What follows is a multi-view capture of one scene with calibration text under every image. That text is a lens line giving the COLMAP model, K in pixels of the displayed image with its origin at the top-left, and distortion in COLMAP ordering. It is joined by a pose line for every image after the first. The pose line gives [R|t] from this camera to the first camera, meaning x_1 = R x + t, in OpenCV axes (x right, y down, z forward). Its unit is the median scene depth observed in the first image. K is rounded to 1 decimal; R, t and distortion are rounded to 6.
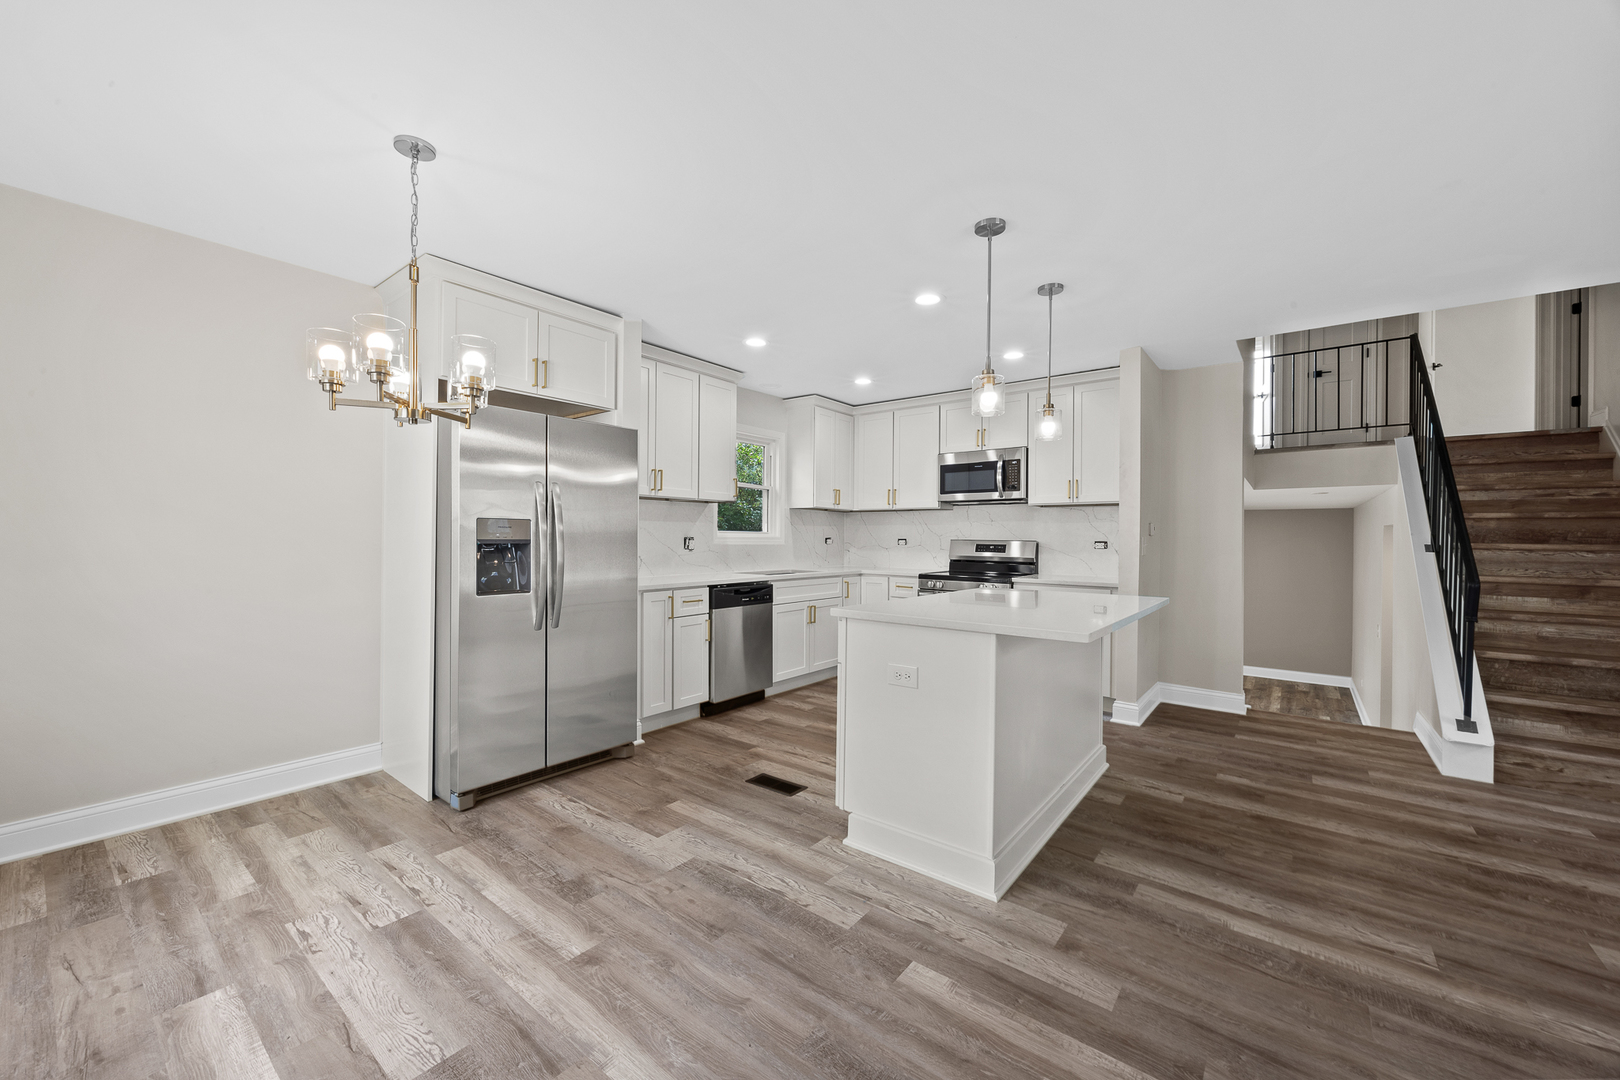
lens RADIAL K [[624.9, 0, 811.2], [0, 624.9, 535.4], [0, 0, 1]] dist [-0.003643, 0.000509]
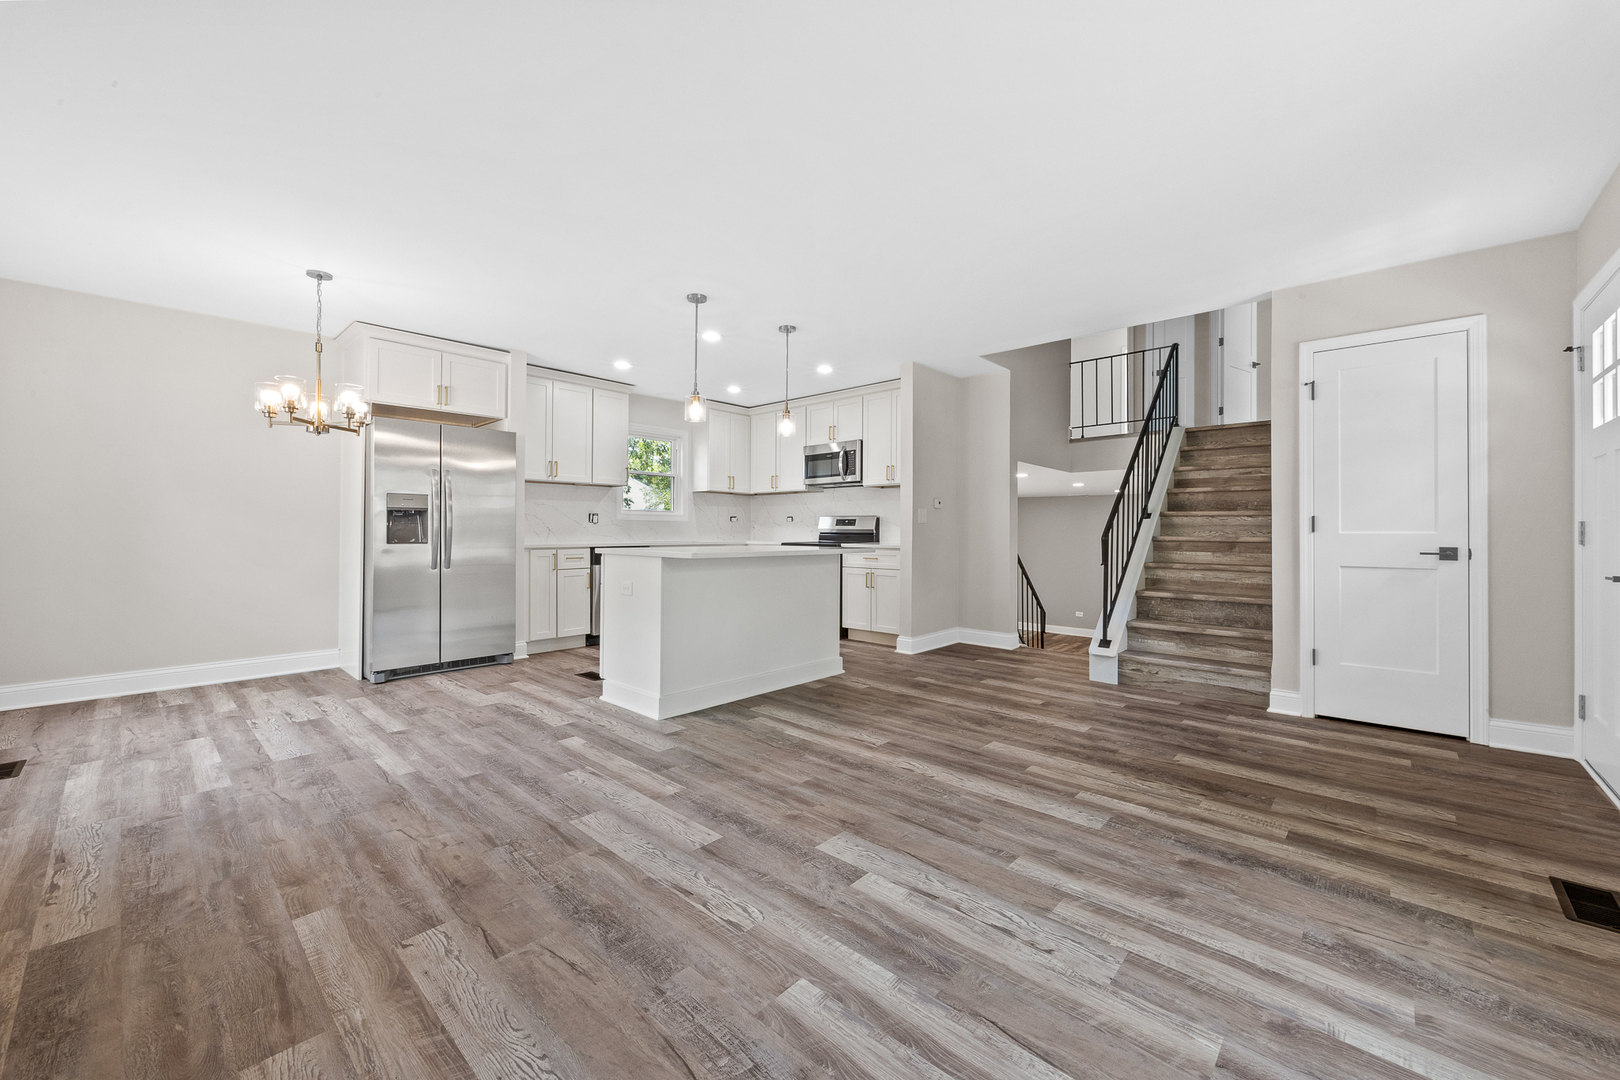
lens RADIAL K [[624.9, 0, 821.0], [0, 624.9, 526.3], [0, 0, 1]] dist [-0.003643, 0.000509]
pose [[0.998067, -0.005474, -0.061899, 0.602020], [0.005205, 0.999976, -0.004500, 0.063902], [0.061922, 0.004169, 0.998072, -0.445764]]
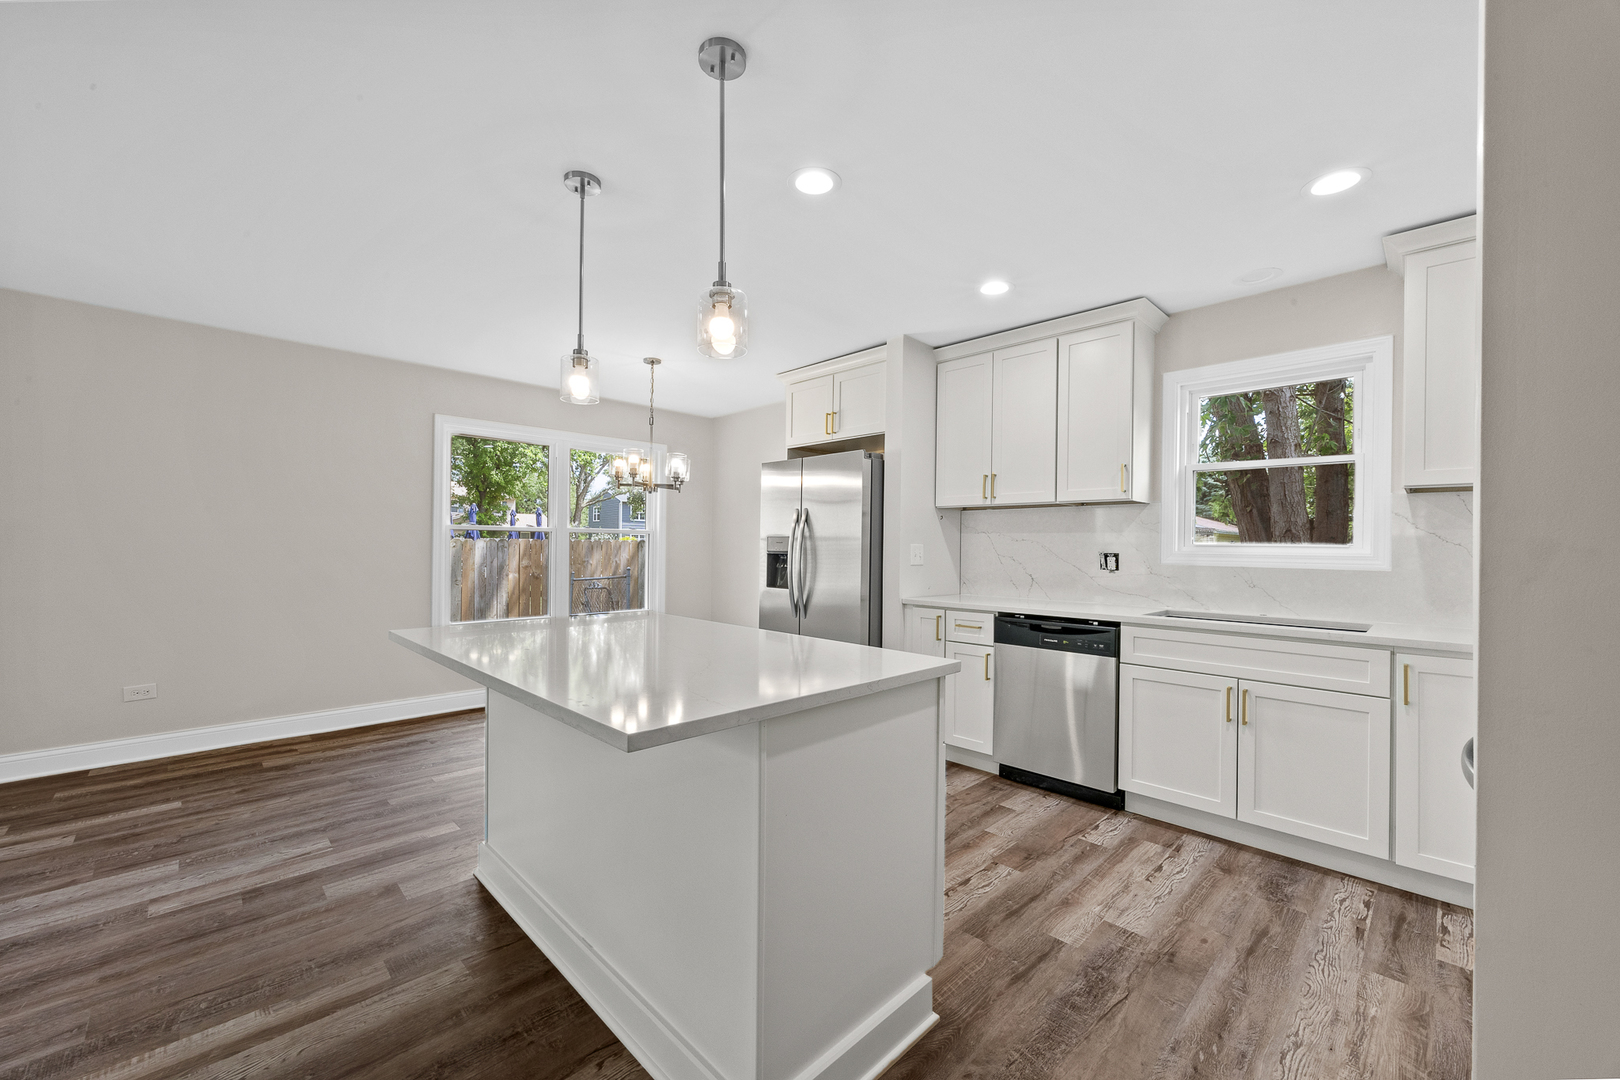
lens RADIAL K [[624.9, 0, 810.2], [0, 624.9, 556.3], [0, 0, 1]] dist [-0.003643, 0.000509]
pose [[-0.122856, 0.009113, -0.992383, 0.966634], [-0.005447, 0.999937, 0.009857, 0.002592], [0.992410, 0.006616, -0.122799, 1.260636]]
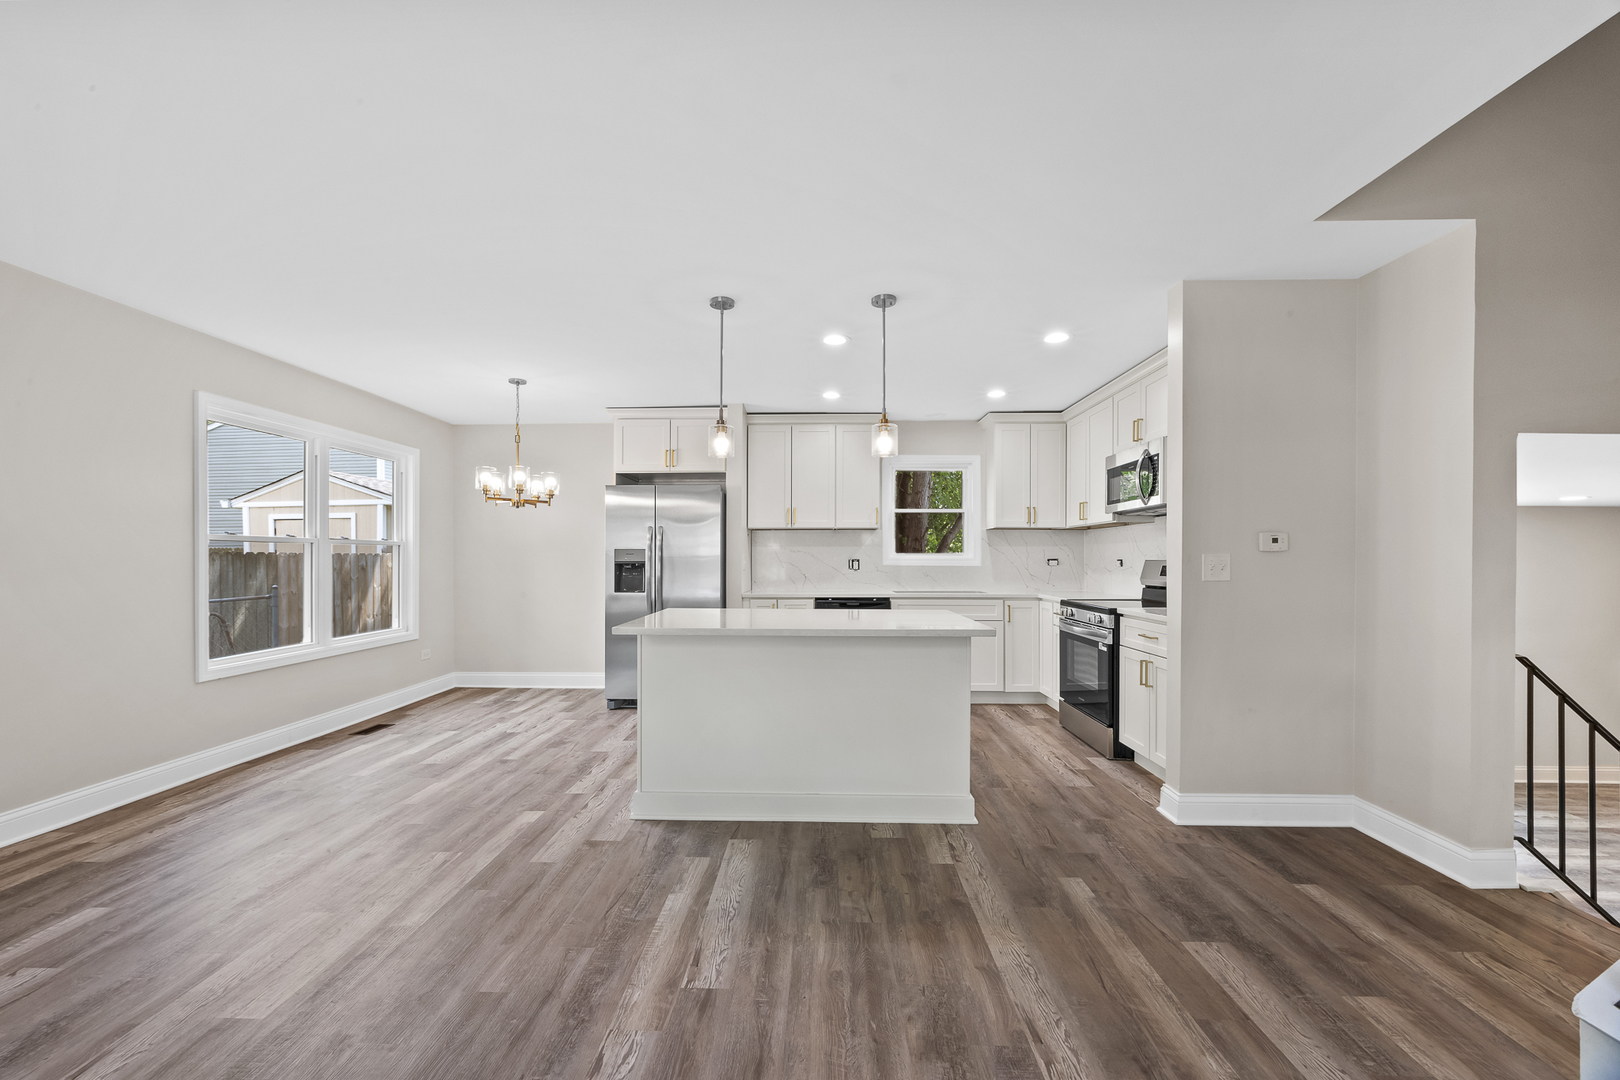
lens RADIAL K [[624.9, 0, 803.0], [0, 624.9, 564.3], [0, 0, 1]] dist [-0.003643, 0.000509]
pose [[0.596176, 0.000914, -0.802853, 1.201809], [0.007398, 0.999951, 0.006632, 0.006955], [0.802819, -0.009893, 0.596140, 0.350988]]
